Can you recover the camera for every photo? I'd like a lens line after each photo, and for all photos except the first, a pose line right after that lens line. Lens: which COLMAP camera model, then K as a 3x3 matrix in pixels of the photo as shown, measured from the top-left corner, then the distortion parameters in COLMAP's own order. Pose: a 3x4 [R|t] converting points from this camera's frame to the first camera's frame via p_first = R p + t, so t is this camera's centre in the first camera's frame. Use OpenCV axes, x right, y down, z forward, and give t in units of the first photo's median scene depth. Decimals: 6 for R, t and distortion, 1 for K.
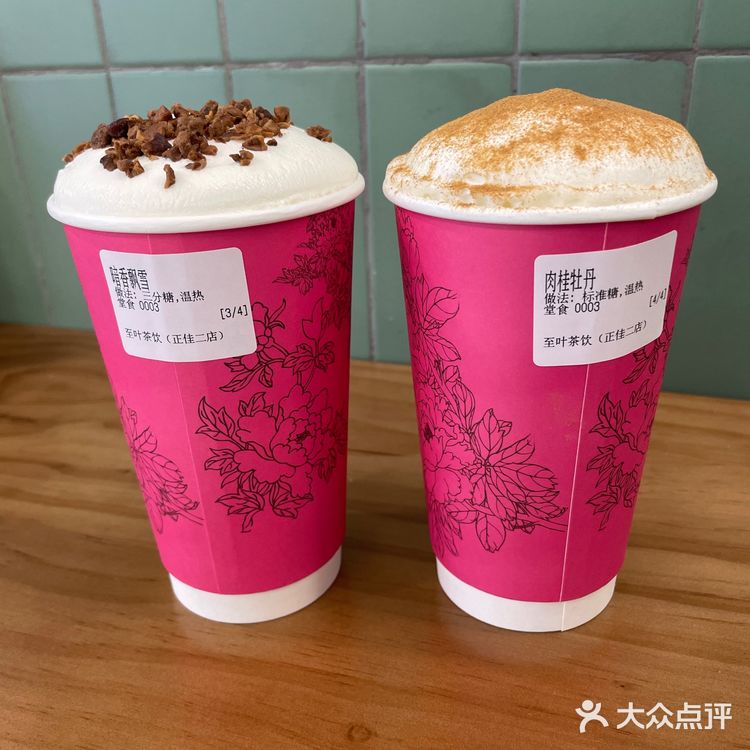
lens RADIAL K [[765.1, 0, 375.0], [0, 765.1, 375.0], [0, 0, 1]] dist [0.086514, -0.142194]
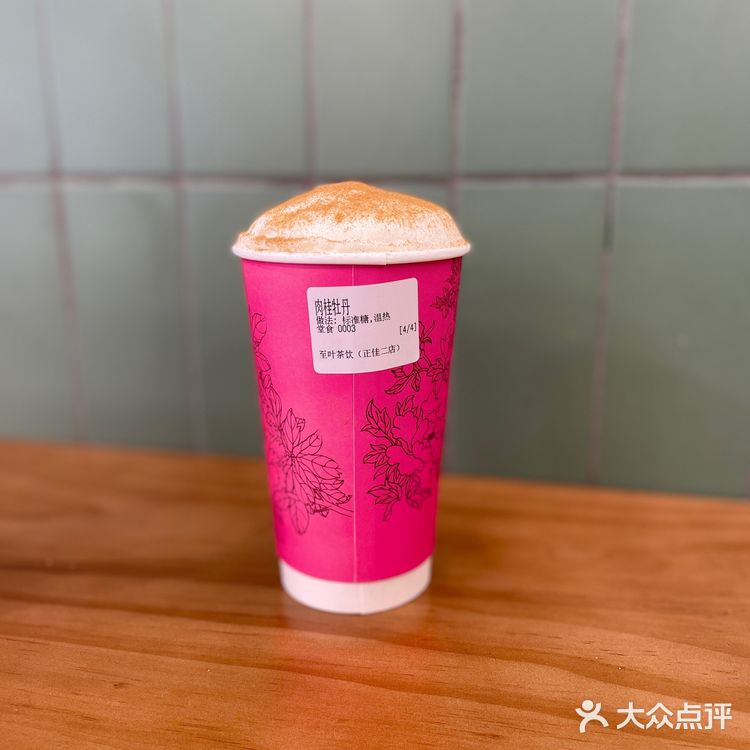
lens RADIAL K [[765.1, 0, 375.0], [0, 765.1, 375.0], [0, 0, 1]] dist [0.086514, -0.142194]
pose [[0.990146, 0.064507, -0.124294, 0.488945], [-0.085777, 0.980966, -0.174208, 0.220054], [0.110690, 0.183153, 0.976833, -0.297020]]
